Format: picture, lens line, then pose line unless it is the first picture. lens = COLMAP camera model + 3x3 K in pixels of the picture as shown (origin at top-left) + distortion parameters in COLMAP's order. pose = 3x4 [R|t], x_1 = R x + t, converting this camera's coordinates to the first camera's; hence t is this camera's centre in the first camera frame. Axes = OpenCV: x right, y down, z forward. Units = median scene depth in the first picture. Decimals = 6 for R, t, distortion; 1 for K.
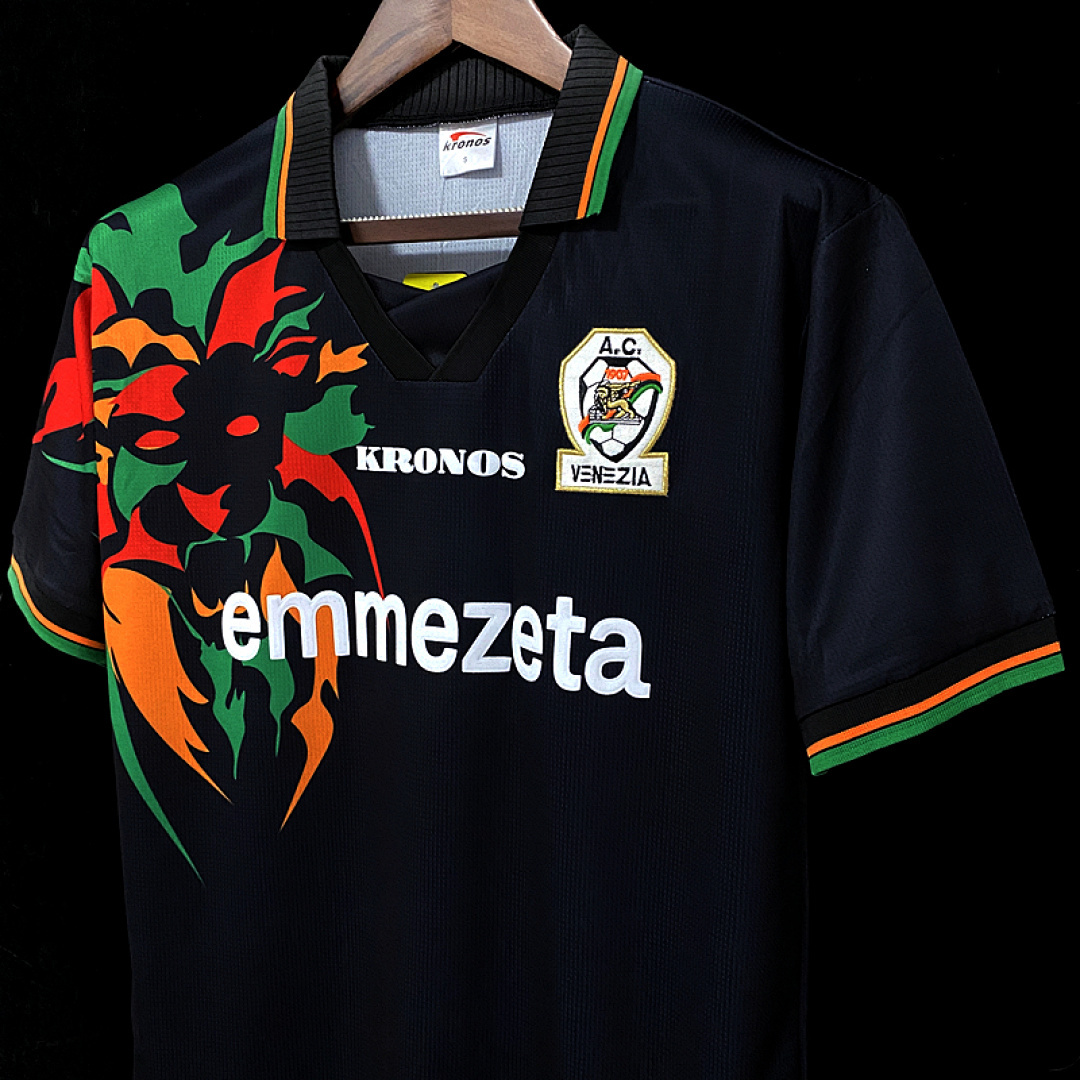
lens RADIAL K [[1097.0, 0, 541.8], [0, 1097.0, 523.3], [0, 0, 1]] dist [0.112017, -0.258447]
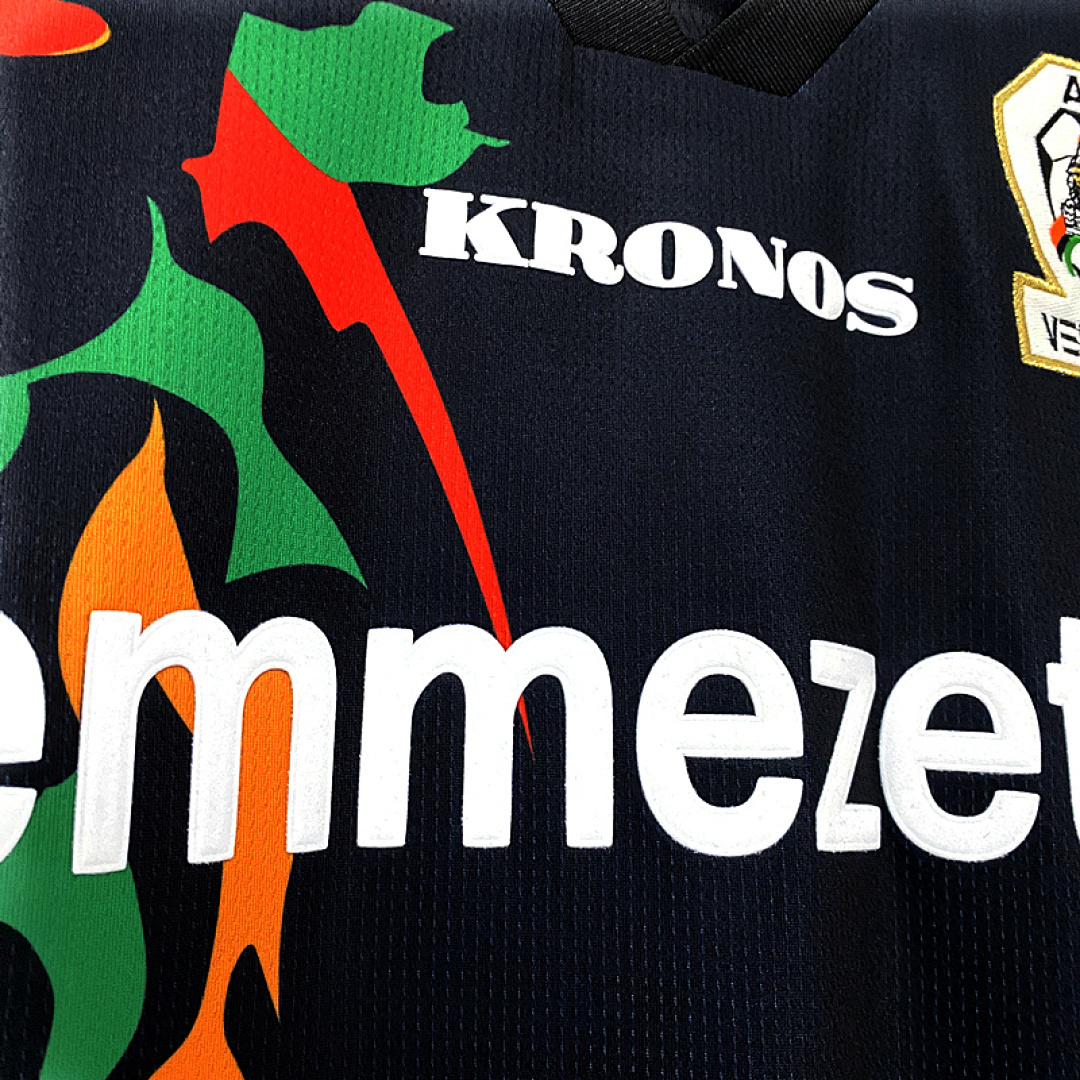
lens RADIAL K [[1097.0, 0, 541.8], [0, 1097.0, 523.3], [0, 0, 1]] dist [0.112017, -0.258447]
pose [[0.743261, 0.150942, 0.651752, -0.353509], [0.034498, 0.964271, -0.262662, 0.120985], [-0.668112, 0.217710, 0.711498, 0.768962]]
